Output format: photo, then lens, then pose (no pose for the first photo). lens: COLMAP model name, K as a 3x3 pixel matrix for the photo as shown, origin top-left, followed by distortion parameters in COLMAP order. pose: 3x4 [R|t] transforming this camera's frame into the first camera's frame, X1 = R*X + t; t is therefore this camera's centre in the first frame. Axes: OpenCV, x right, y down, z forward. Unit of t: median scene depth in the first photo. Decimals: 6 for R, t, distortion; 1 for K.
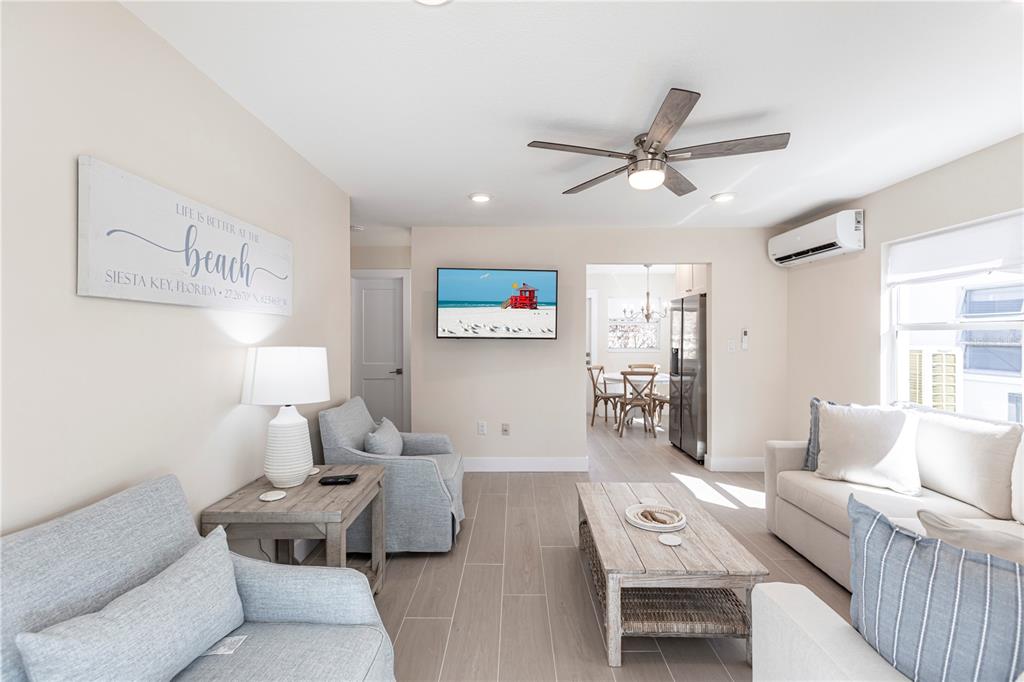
lens RADIAL K [[476.3, 0, 510.4], [0, 476.3, 320.7], [0, 0, 1]] dist [0.001294, 0.000186]
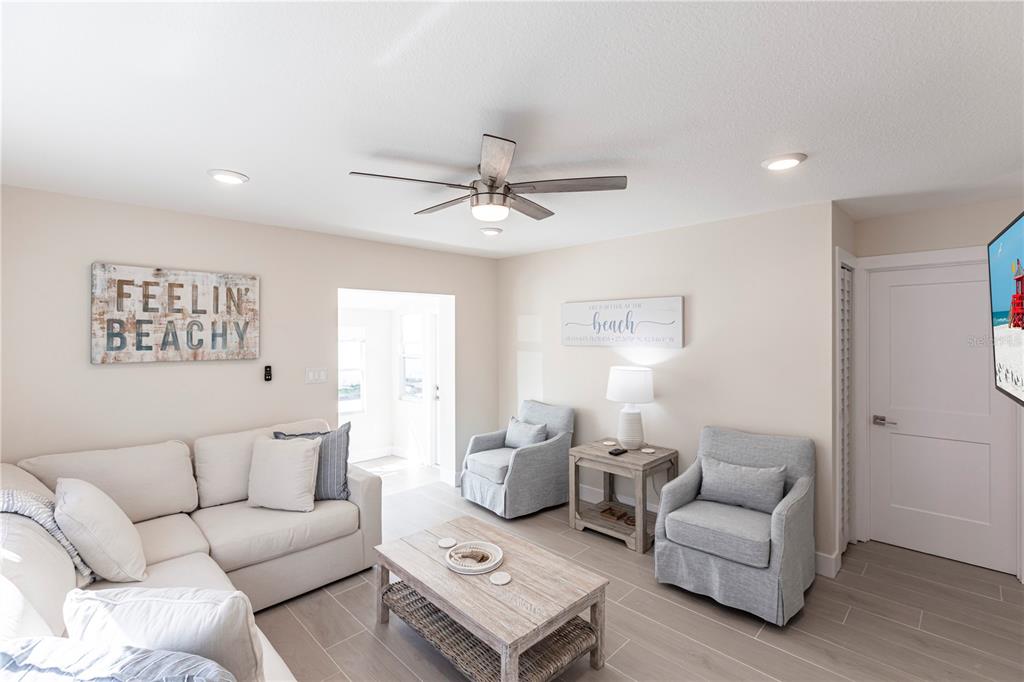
lens RADIAL K [[458.8, 0, 514.1], [0, 458.8, 333.9], [0, 0, 1]] dist [0.000585, 0.000137]
pose [[-0.704214, 0.005709, -0.709965, 1.105940], [0.031012, 0.999261, -0.022726, -0.046278], [0.709311, -0.038021, -0.703870, 2.042189]]
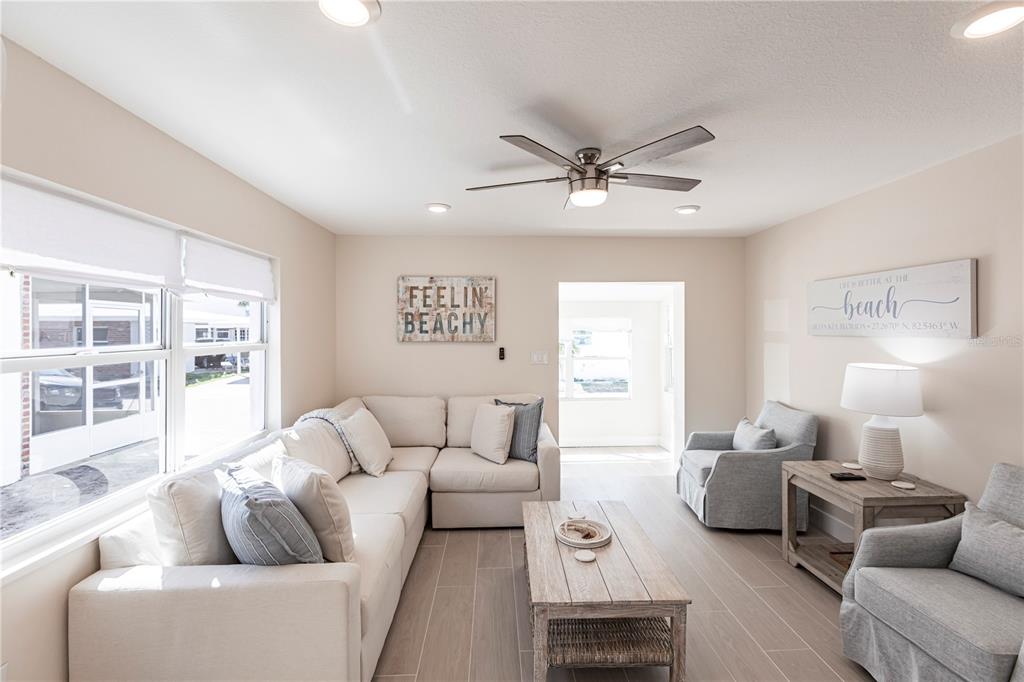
lens RADIAL K [[458.7, 0, 510.7], [0, 458.7, 330.3], [0, 0, 1]] dist [-0.000137, 0.000089]
pose [[-0.998729, 0.005614, -0.050086, 0.608797], [0.007321, 0.999396, -0.033960, -0.003136], [0.049865, -0.034283, -0.998167, 2.337750]]
